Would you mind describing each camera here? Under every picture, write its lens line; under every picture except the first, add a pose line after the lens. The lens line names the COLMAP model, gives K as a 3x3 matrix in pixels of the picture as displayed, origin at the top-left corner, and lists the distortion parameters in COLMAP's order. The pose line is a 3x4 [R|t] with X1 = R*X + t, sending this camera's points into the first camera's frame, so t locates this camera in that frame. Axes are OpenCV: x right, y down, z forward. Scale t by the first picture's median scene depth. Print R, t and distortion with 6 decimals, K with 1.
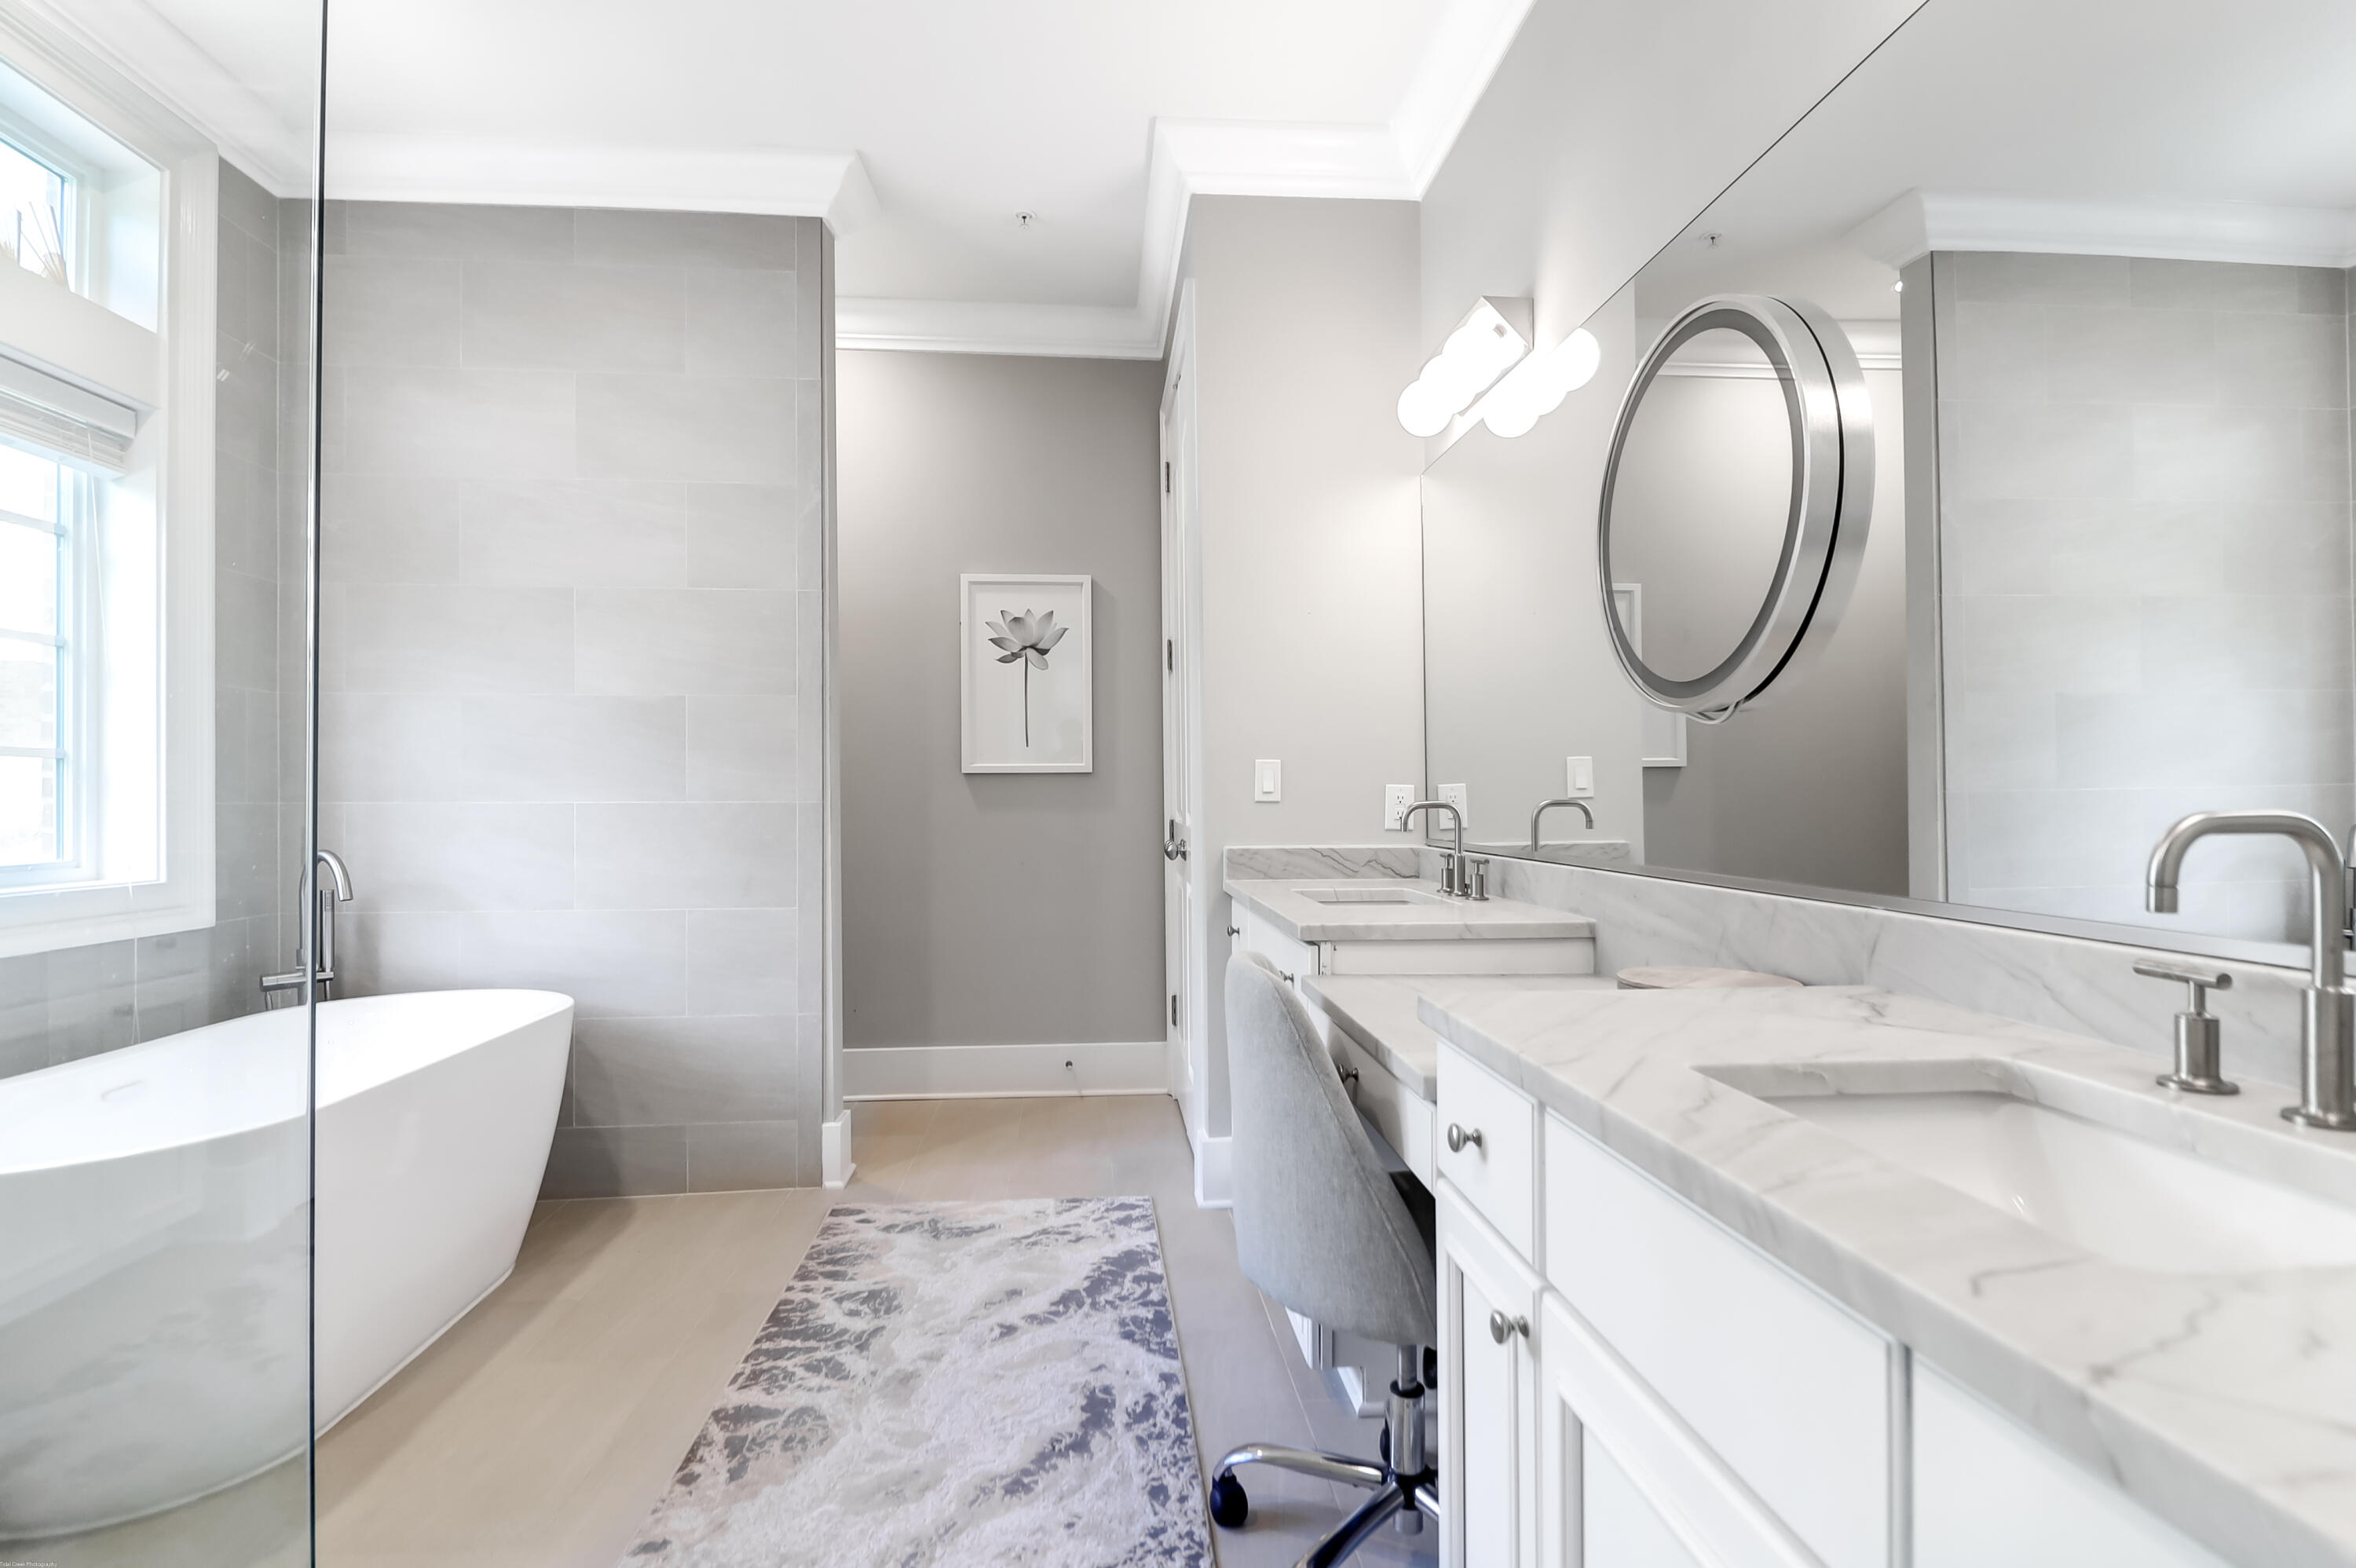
lens RADIAL K [[1185.6, 0, 1182.2], [0, 1185.6, 788.2], [0, 0, 1]] dist [-0.001547, -0.001827]
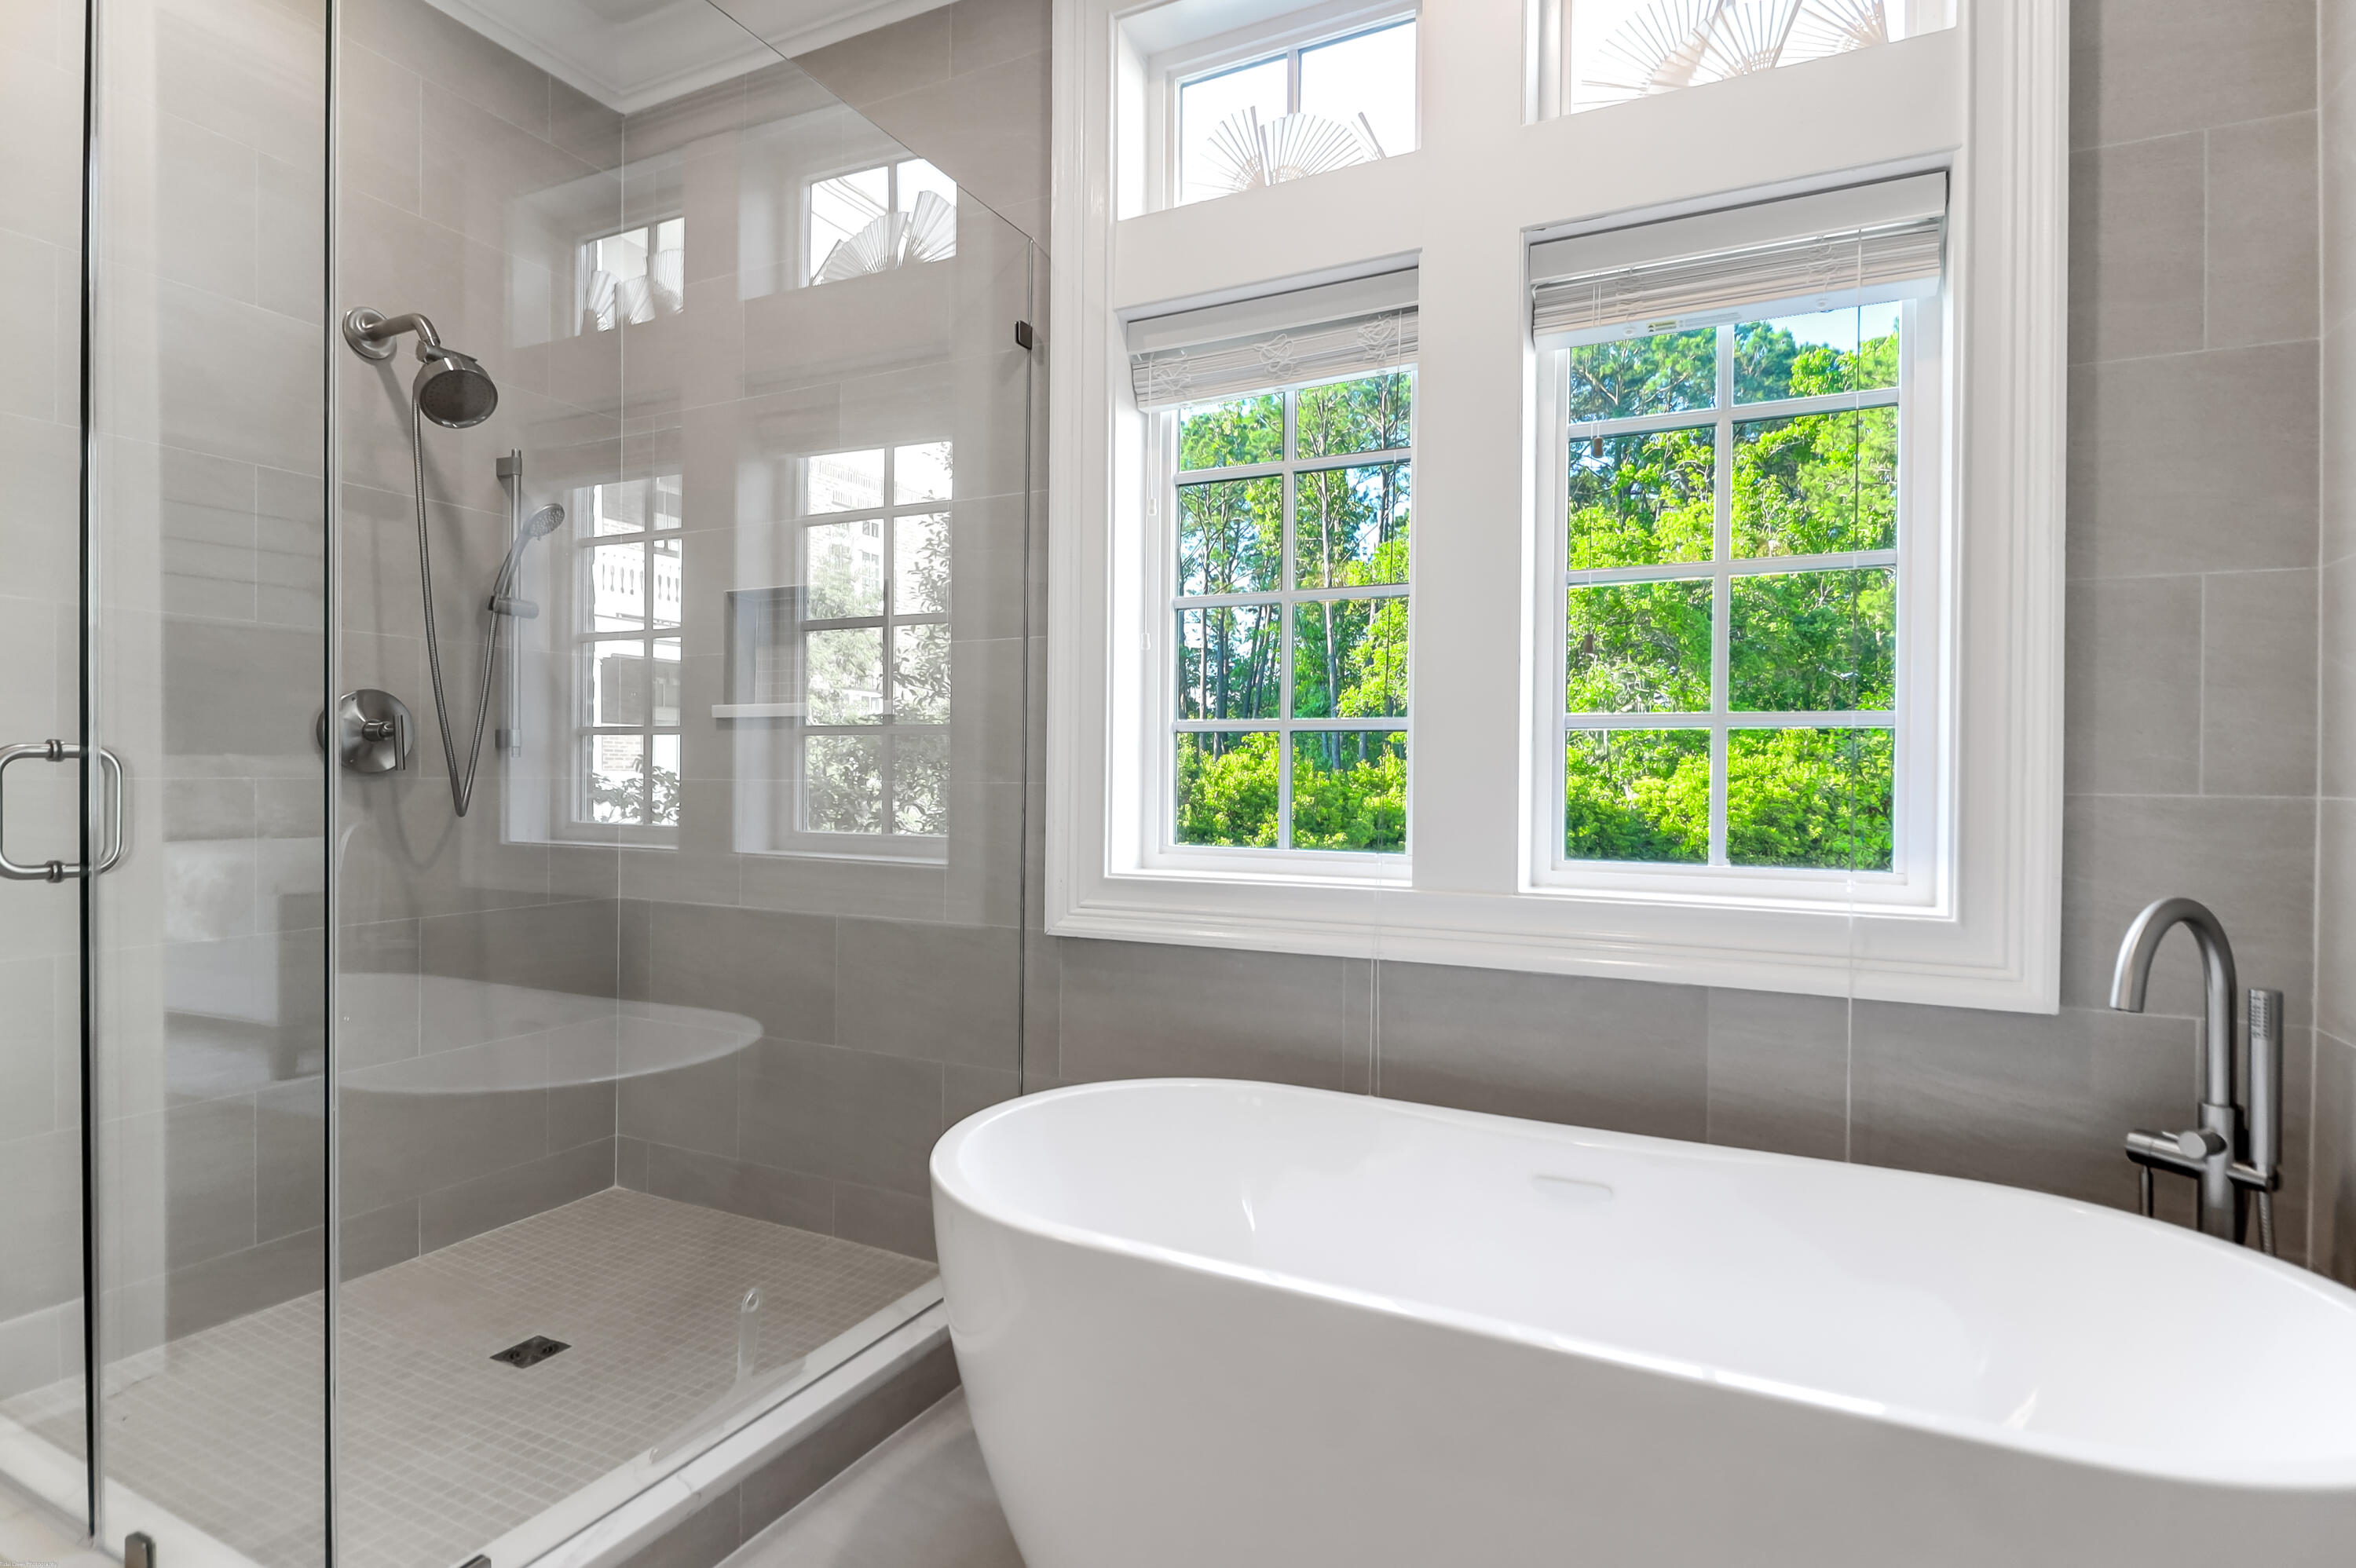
lens RADIAL K [[1185.6, 0, 1182.2], [0, 1185.6, 788.2], [0, 0, 1]] dist [-0.001547, -0.001827]
pose [[-0.520272, 0.006999, -0.853972, -0.125484], [0.002081, 0.999974, 0.006928, 0.005347], [0.853998, 0.001828, -0.520273, 0.957473]]
